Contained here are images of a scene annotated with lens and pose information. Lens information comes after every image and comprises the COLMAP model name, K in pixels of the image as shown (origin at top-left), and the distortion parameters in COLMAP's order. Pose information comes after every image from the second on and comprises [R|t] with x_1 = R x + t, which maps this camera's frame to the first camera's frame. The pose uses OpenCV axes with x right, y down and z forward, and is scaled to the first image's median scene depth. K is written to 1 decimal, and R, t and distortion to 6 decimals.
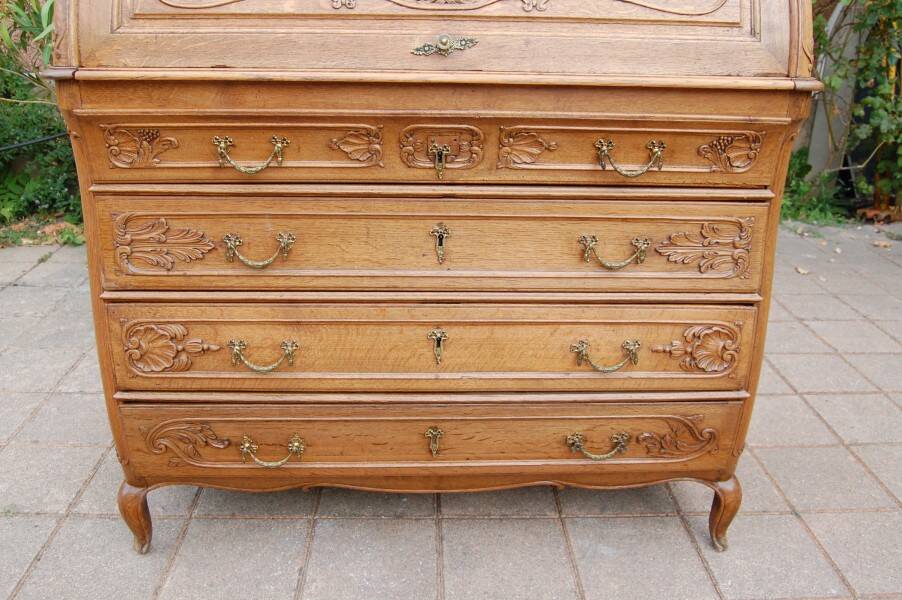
lens RADIAL K [[754.2, 0, 448.4], [0, 754.2, 295.7], [0, 0, 1]] dist [-0.085275, 0.028291]
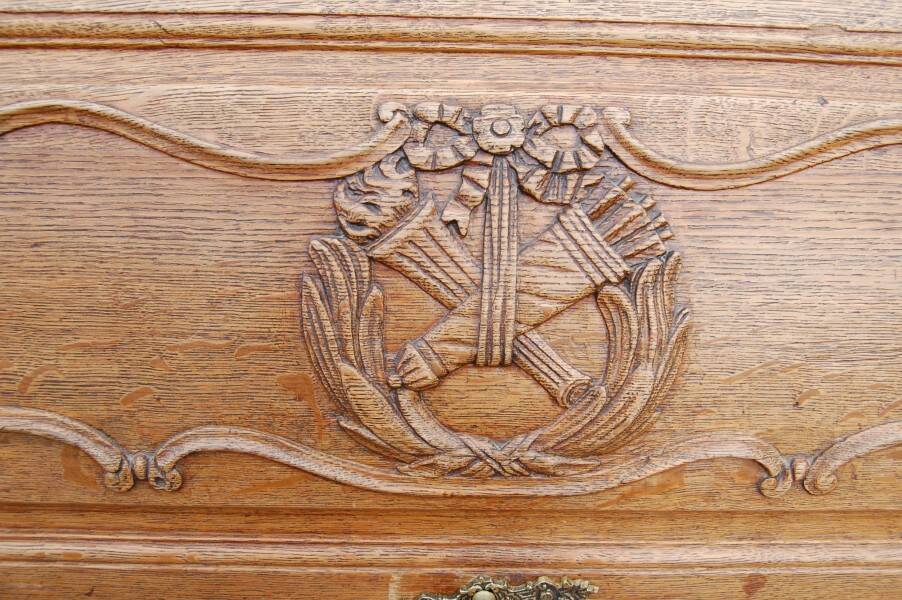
lens RADIAL K [[844.1, 0, 450.9], [0, 844.1, 302.9], [0, 0, 1]] dist [-0.072141, 0.000000]
pose [[0.999239, 0.033939, -0.019235, -0.014993], [-0.026230, 0.949496, 0.312682, -0.497816], [0.028876, -0.311939, 0.949663, 0.636048]]
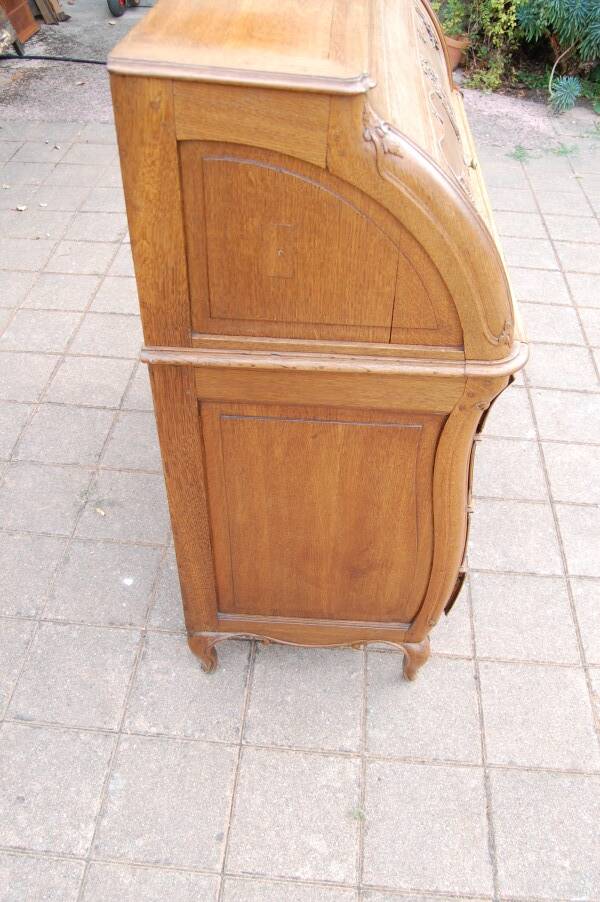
lens RADIAL K [[754.2, 0, 294.2], [0, 754.2, 460.5], [0, 0, 1]] dist [-0.085275, 0.028291]
pose [[0.117858, -0.710483, 0.693774, -1.176016], [0.346196, 0.684210, 0.641876, -0.826178], [-0.930730, 0.164532, 0.326607, 0.845477]]
